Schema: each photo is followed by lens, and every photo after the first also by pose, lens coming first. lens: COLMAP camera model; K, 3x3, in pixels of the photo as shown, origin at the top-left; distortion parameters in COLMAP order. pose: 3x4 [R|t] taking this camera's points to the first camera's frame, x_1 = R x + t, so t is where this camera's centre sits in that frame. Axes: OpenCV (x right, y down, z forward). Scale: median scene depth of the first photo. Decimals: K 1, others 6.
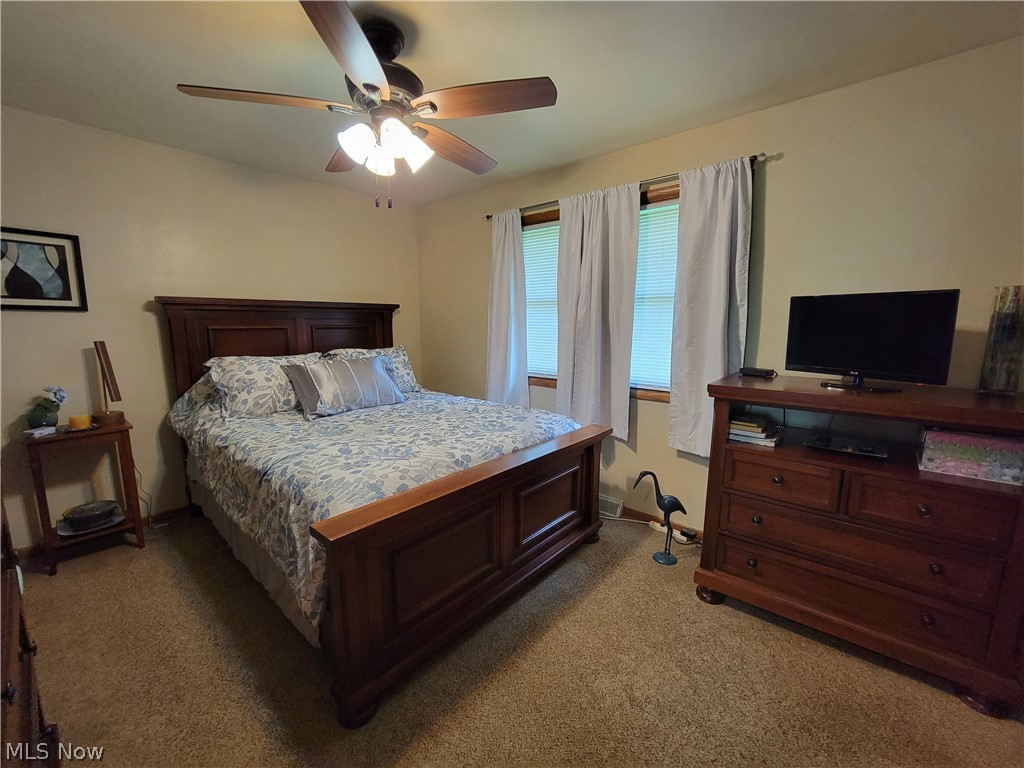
lens RADIAL K [[417.6, 0, 516.2], [0, 417.6, 385.1], [0, 0, 1]] dist [-0.008601, 0.003160]
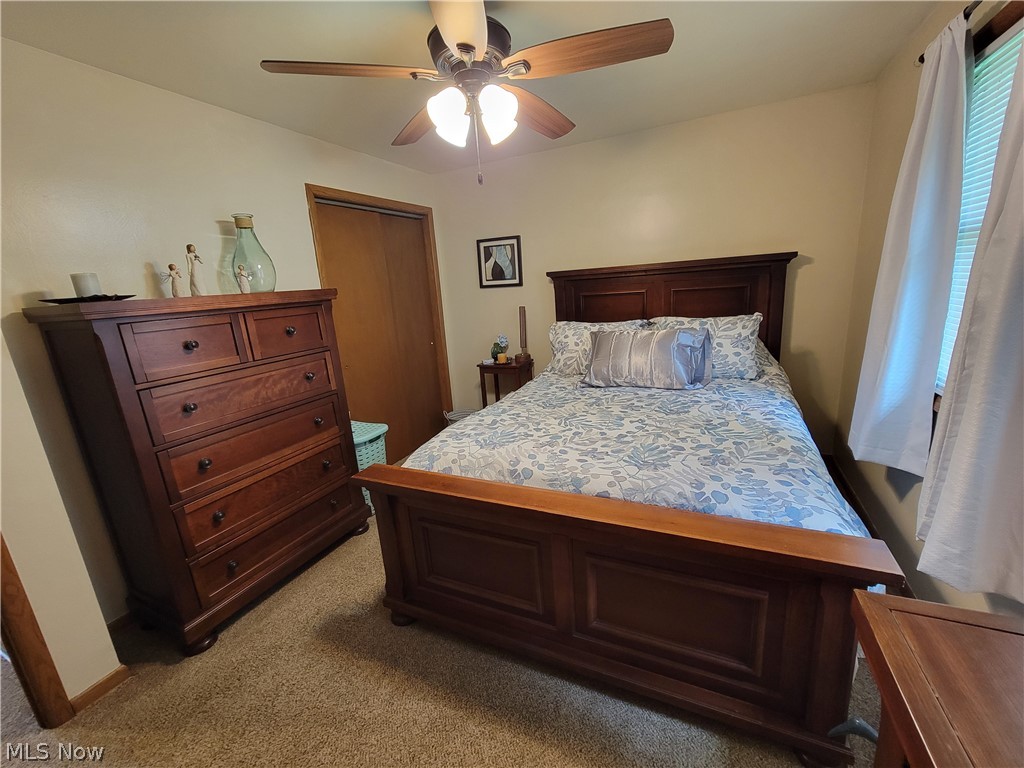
lens RADIAL K [[417.6, 0, 516.2], [0, 417.6, 385.1], [0, 0, 1]] dist [-0.008601, 0.003160]
pose [[0.272501, 0.204118, -0.940255, 0.475136], [-0.075473, 0.978762, 0.190604, -0.116578], [0.959191, 0.019024, 0.282119, 0.576607]]
